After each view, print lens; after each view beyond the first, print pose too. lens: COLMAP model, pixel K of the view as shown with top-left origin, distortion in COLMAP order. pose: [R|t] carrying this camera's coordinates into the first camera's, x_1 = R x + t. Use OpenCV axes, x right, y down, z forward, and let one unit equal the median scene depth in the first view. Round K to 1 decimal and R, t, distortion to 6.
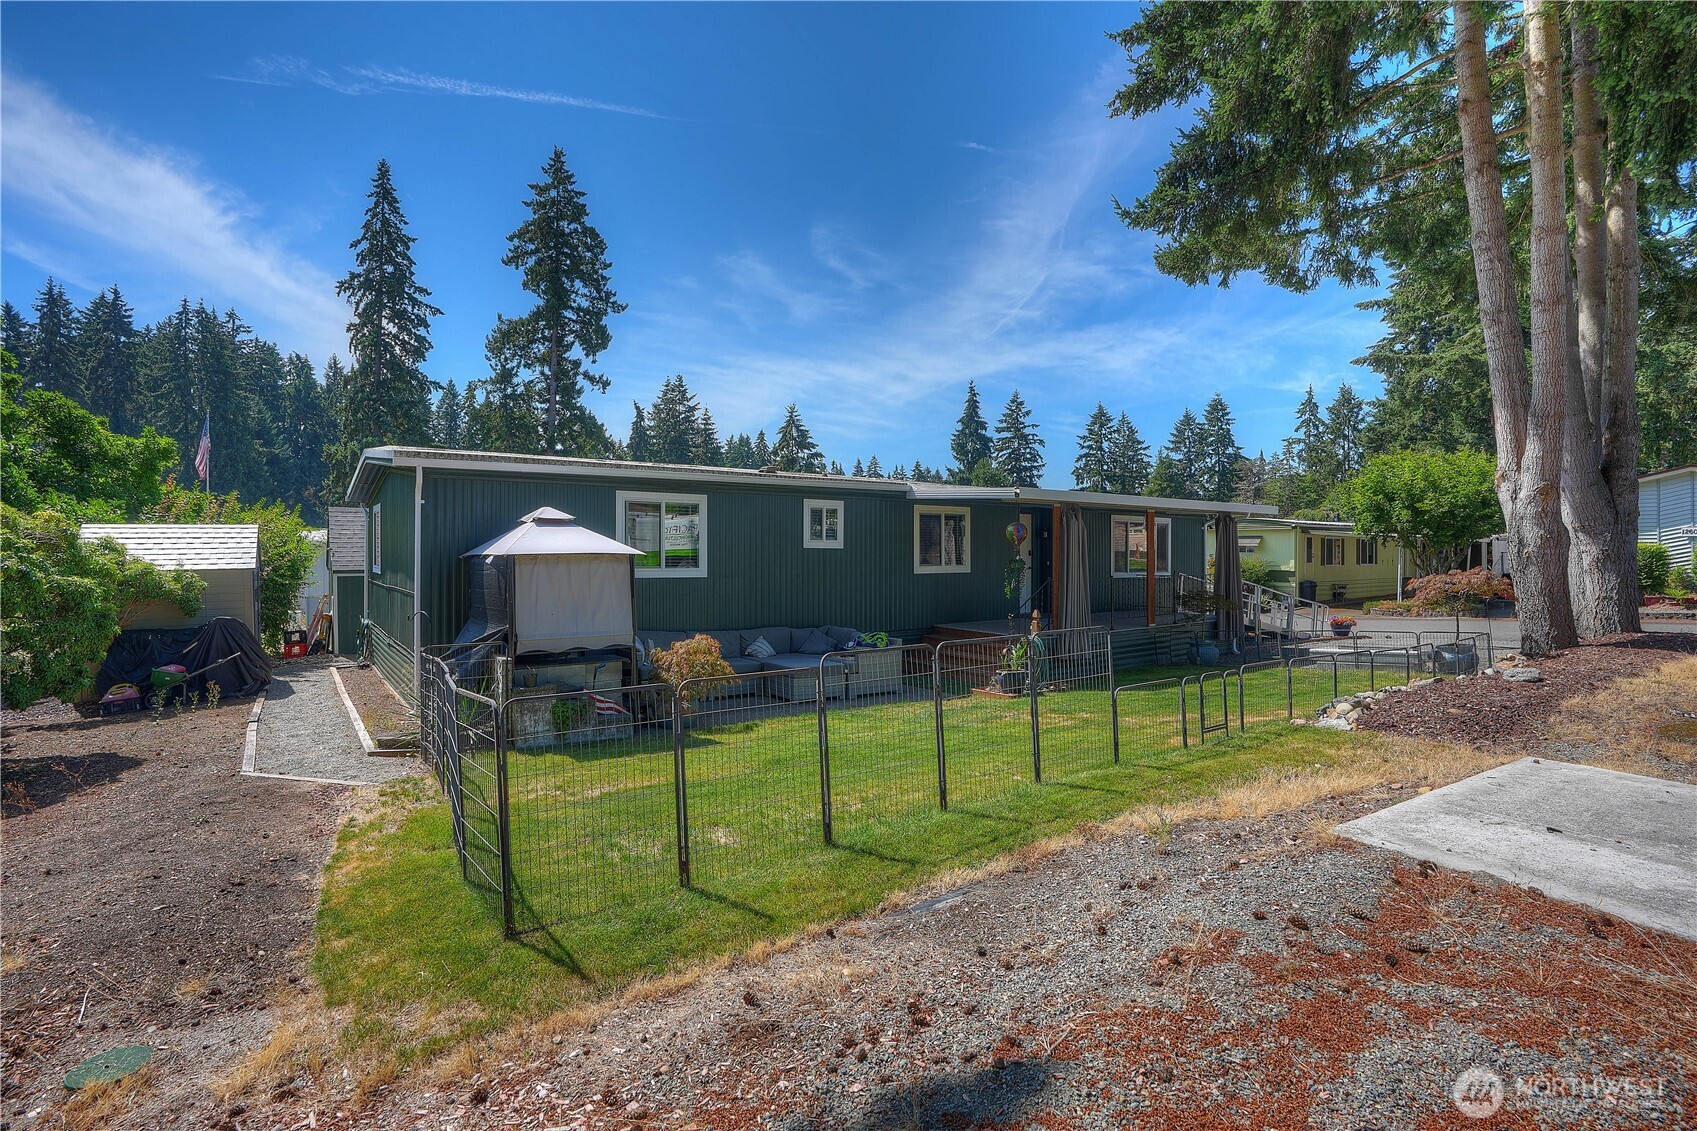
lens RADIAL K [[814.4, 0, 848.5], [0, 814.4, 565.5], [0, 0, 1]] dist [-0.057527, 0.030660]
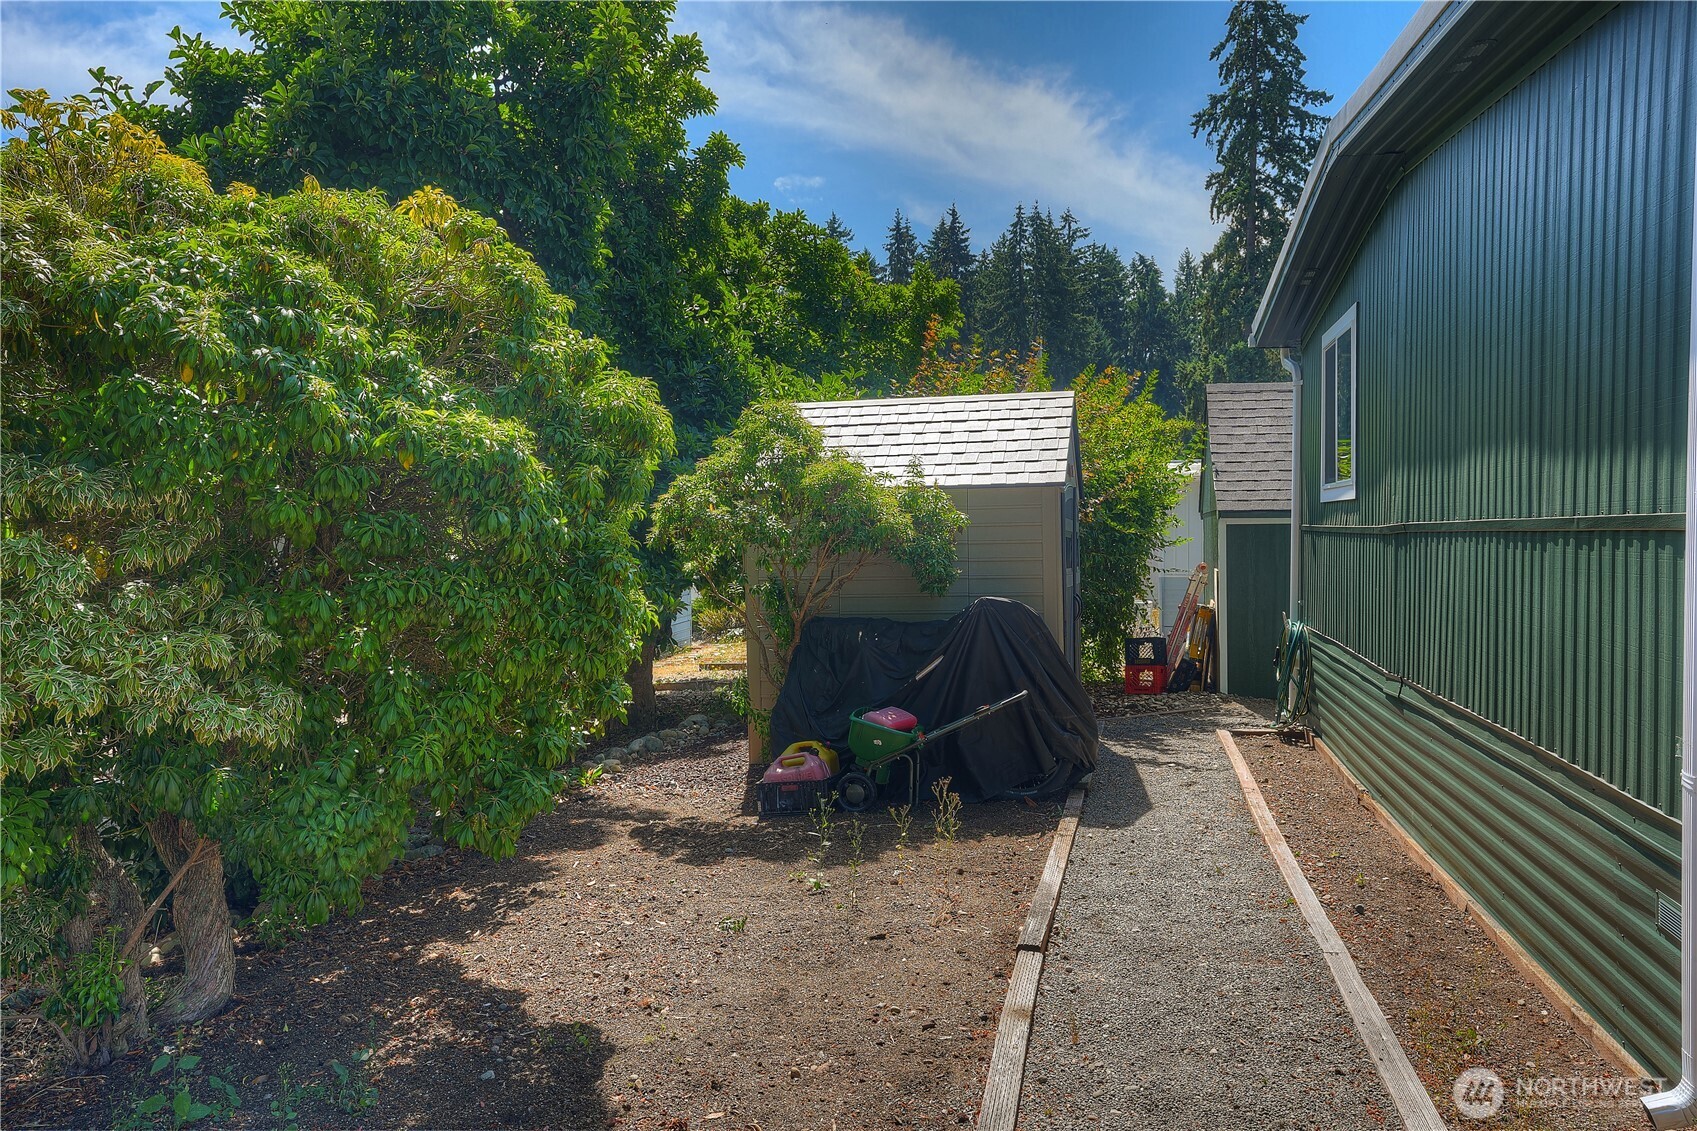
lens RADIAL K [[1198.6, 0, 847.5], [0, 1198.6, 534.3], [0, 0, 1]] dist [0.003567, 0.001940]
pose [[0.664032, -0.005785, -0.747682, -0.083609], [-0.005174, 0.999911, -0.012332, 0.008928], [0.747687, 0.012057, 0.663942, 0.118235]]
